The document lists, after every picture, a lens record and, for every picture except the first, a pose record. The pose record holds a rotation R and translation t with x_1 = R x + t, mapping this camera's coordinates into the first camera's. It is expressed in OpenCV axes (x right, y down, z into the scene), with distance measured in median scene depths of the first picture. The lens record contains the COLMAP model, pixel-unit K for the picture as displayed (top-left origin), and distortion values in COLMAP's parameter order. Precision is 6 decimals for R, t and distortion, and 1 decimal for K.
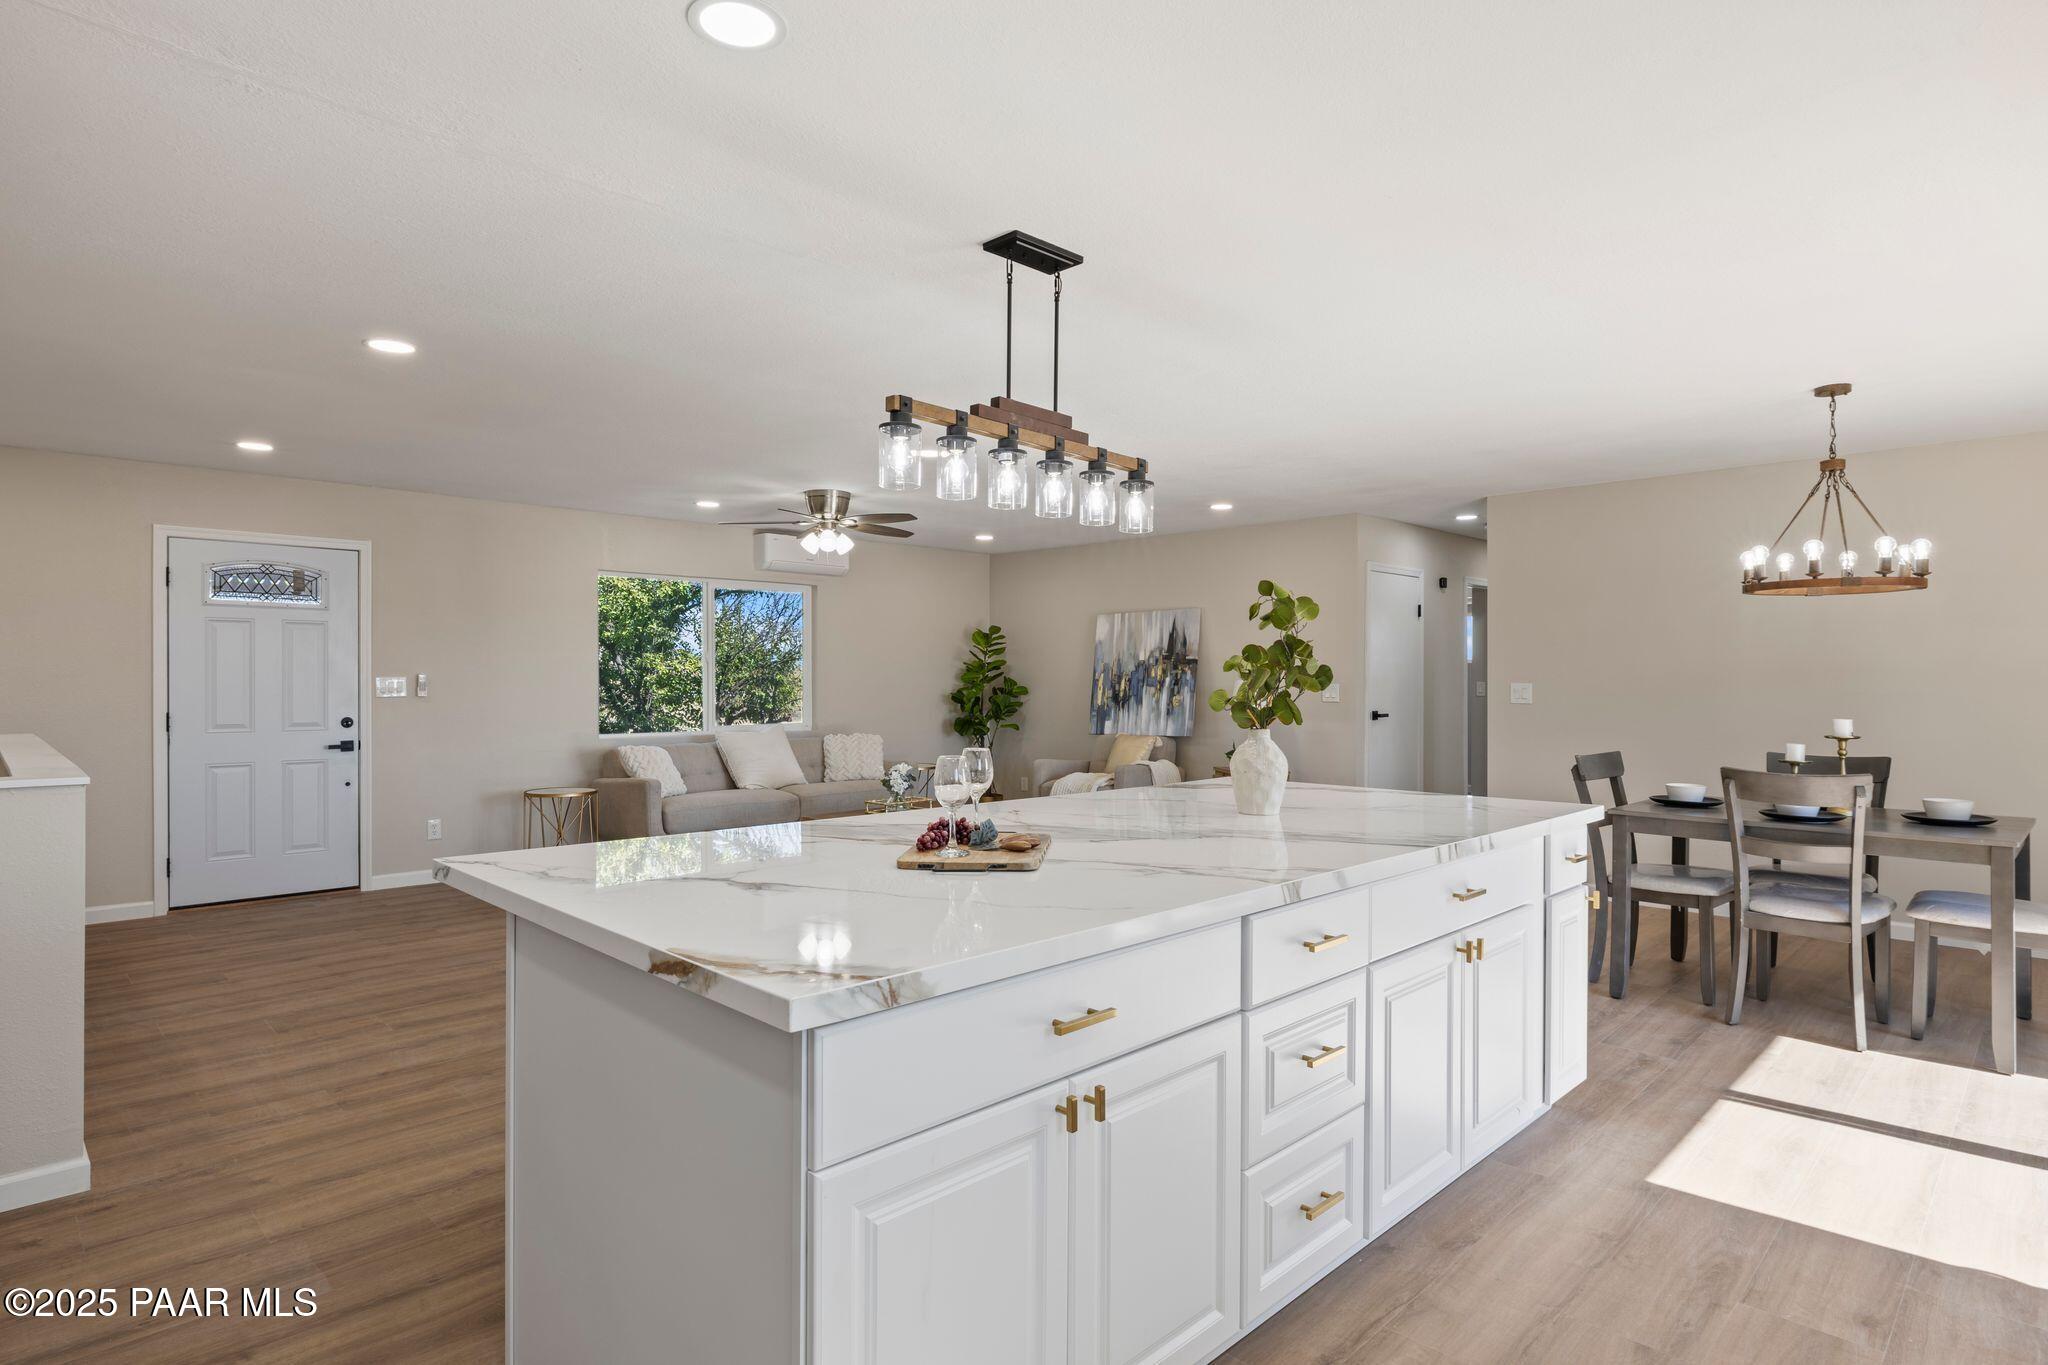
lens RADIAL K [[1084.5, 0, 1006.9], [0, 1084.5, 682.5], [0, 0, 1]] dist [-0.004771, 0.002745]
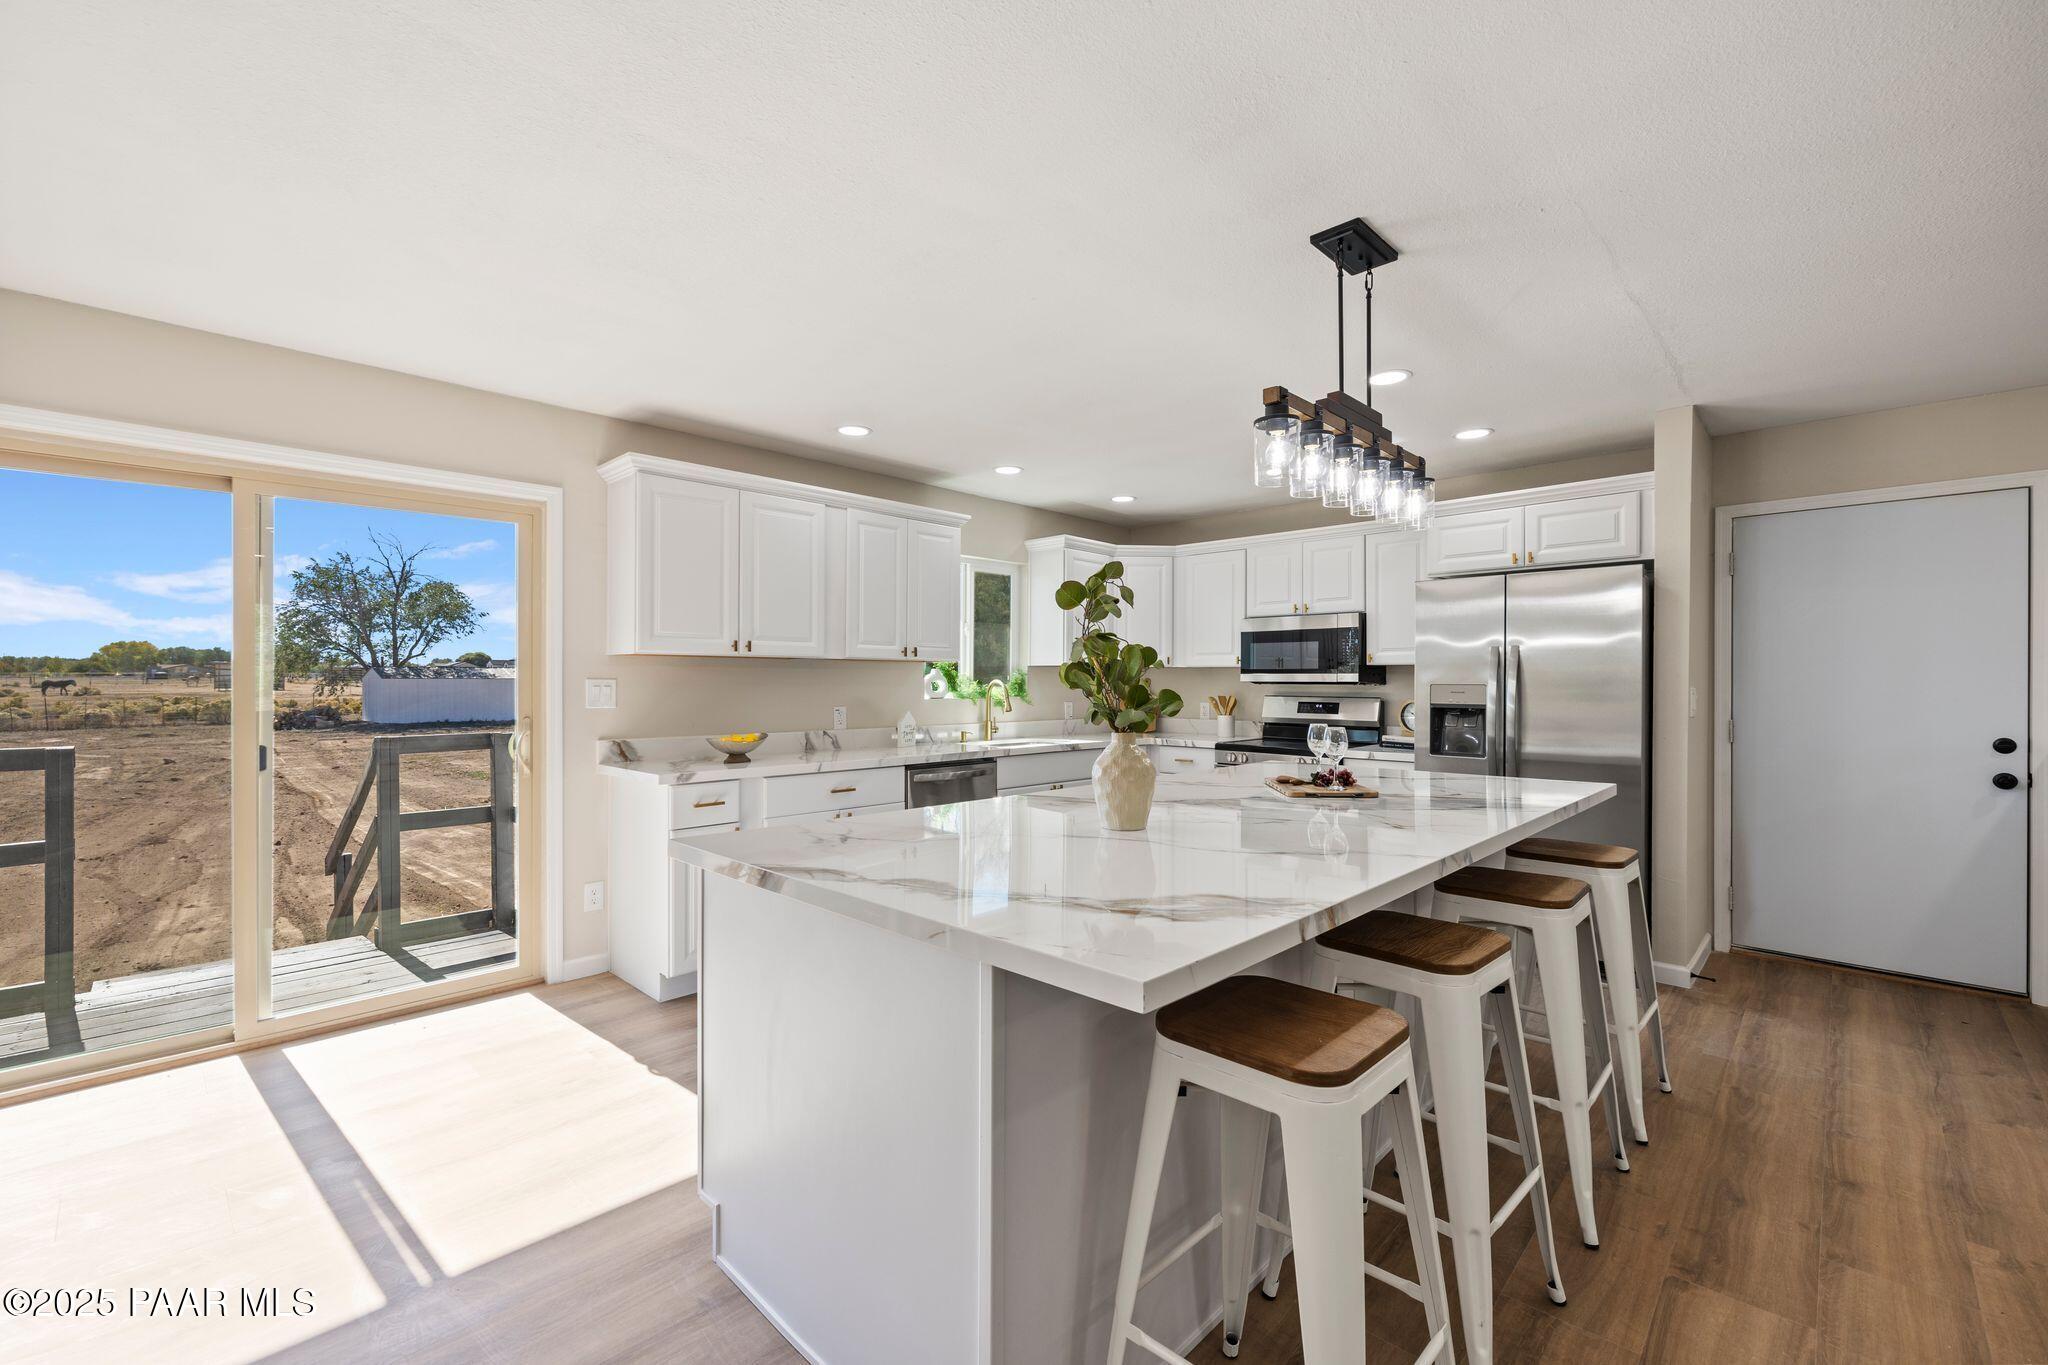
lens RADIAL K [[853.8, 0, 1030.8], [0, 853.8, 688.6], [0, 0, 1]] dist [-0.001962, 0.000362]
pose [[-0.999664, -0.002051, -0.025830, 0.136040], [-0.002280, 0.999958, 0.008876, 0.000440], [0.025810, 0.008932, -0.999627, 0.720742]]
